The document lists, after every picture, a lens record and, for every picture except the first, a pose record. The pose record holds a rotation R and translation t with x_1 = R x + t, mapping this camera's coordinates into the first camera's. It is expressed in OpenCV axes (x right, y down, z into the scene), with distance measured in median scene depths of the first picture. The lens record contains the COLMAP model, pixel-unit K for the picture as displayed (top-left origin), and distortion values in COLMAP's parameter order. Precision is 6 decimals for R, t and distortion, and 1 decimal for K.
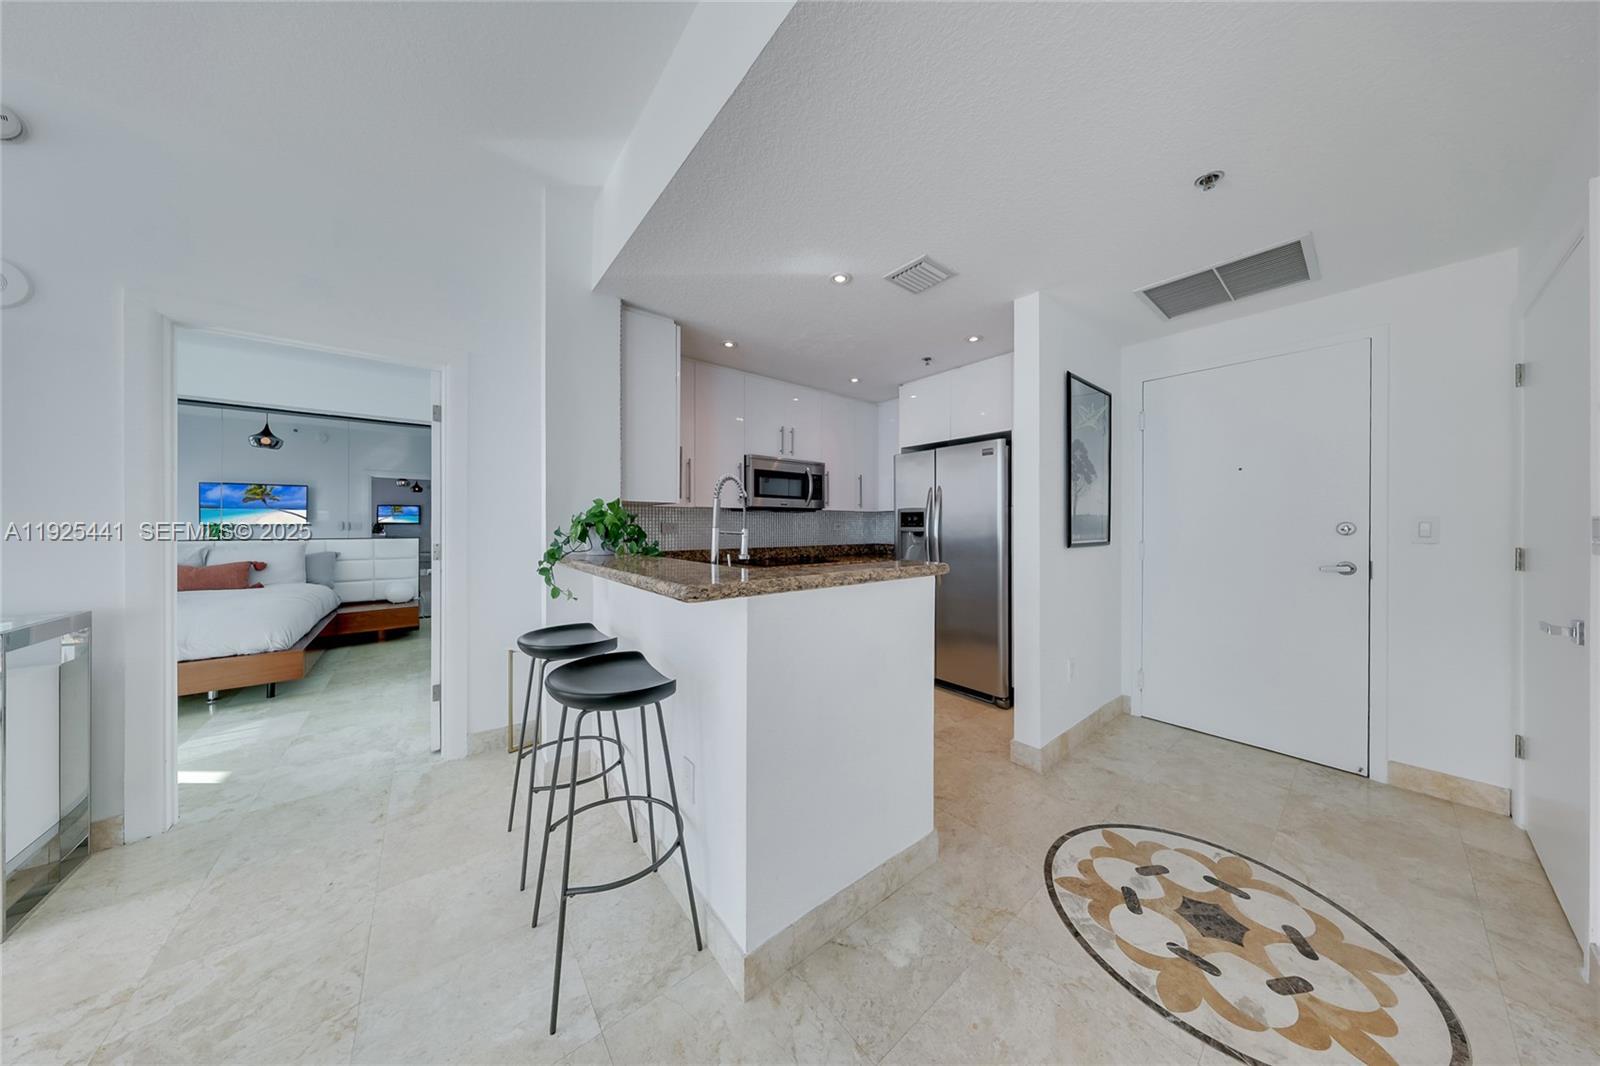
lens RADIAL K [[465.4, 0, 800.0], [0, 465.4, 533.0], [0, 0, 1]] dist [0.000137, 0.000015]
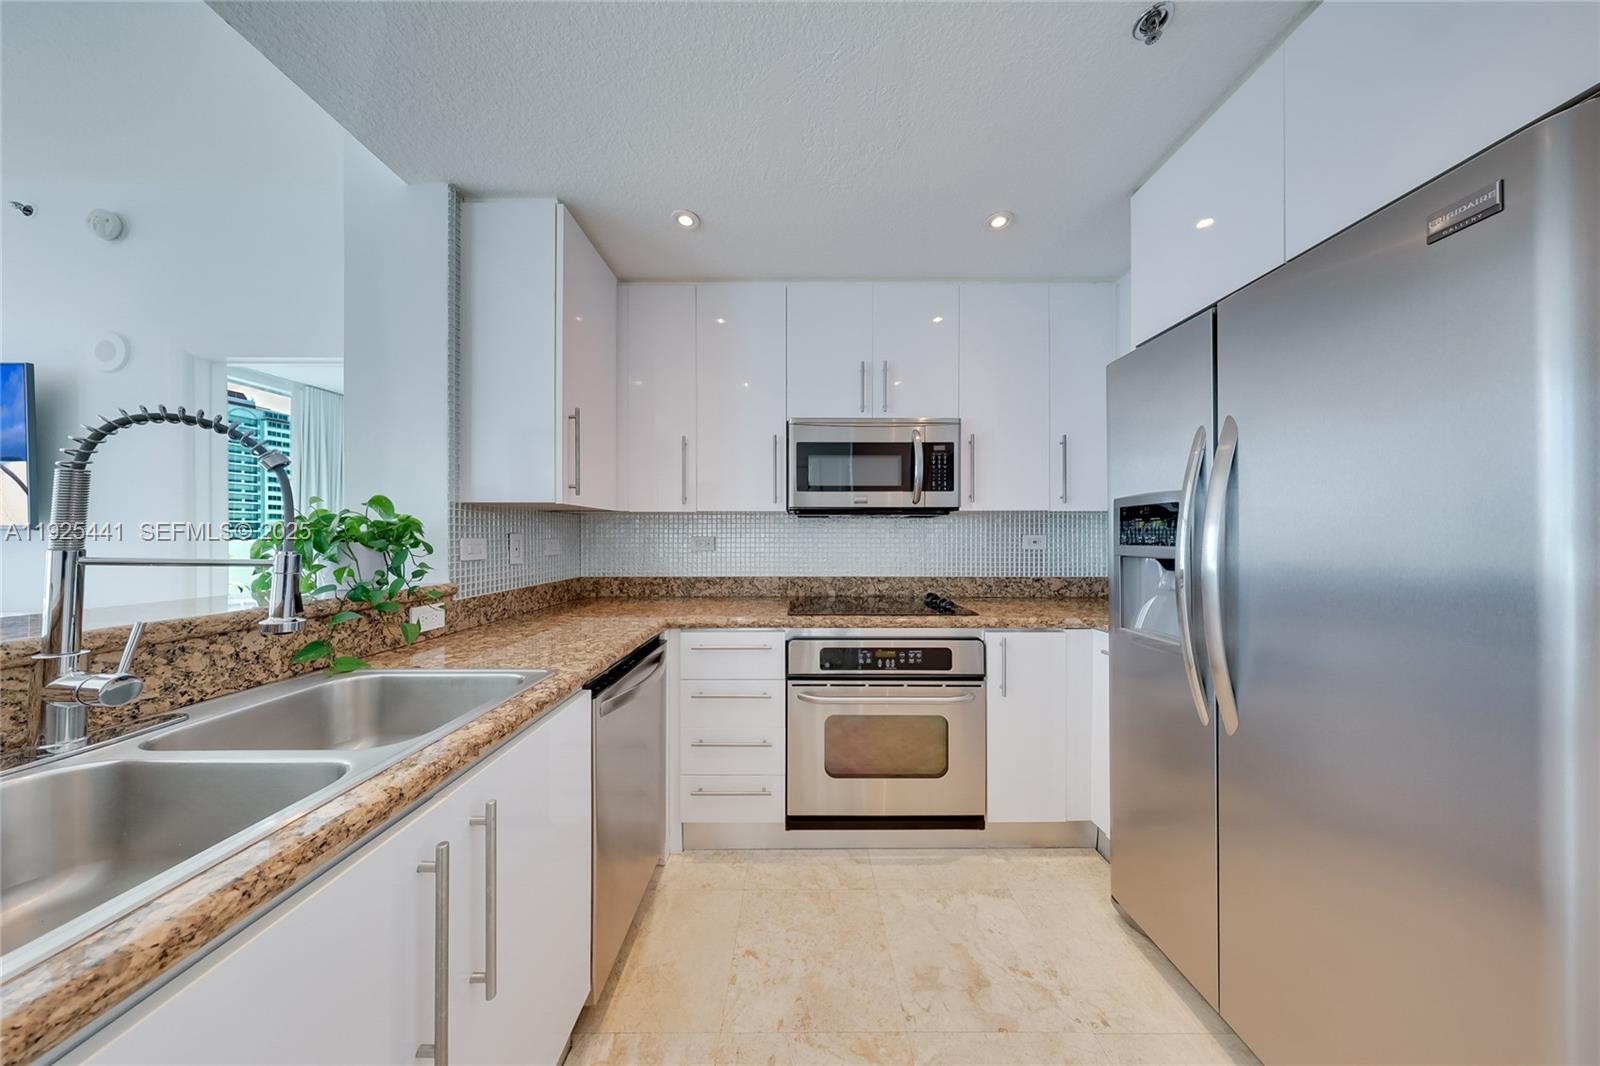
lens RADIAL K [[465.4, 0, 800.0], [0, 465.4, 533.0], [0, 0, 1]] dist [0.000137, 0.000015]
pose [[0.782845, -0.008827, -0.622155, 0.252566], [-0.009407, 0.999617, -0.026019, -0.009822], [0.622146, 0.026222, 0.782462, 0.534875]]
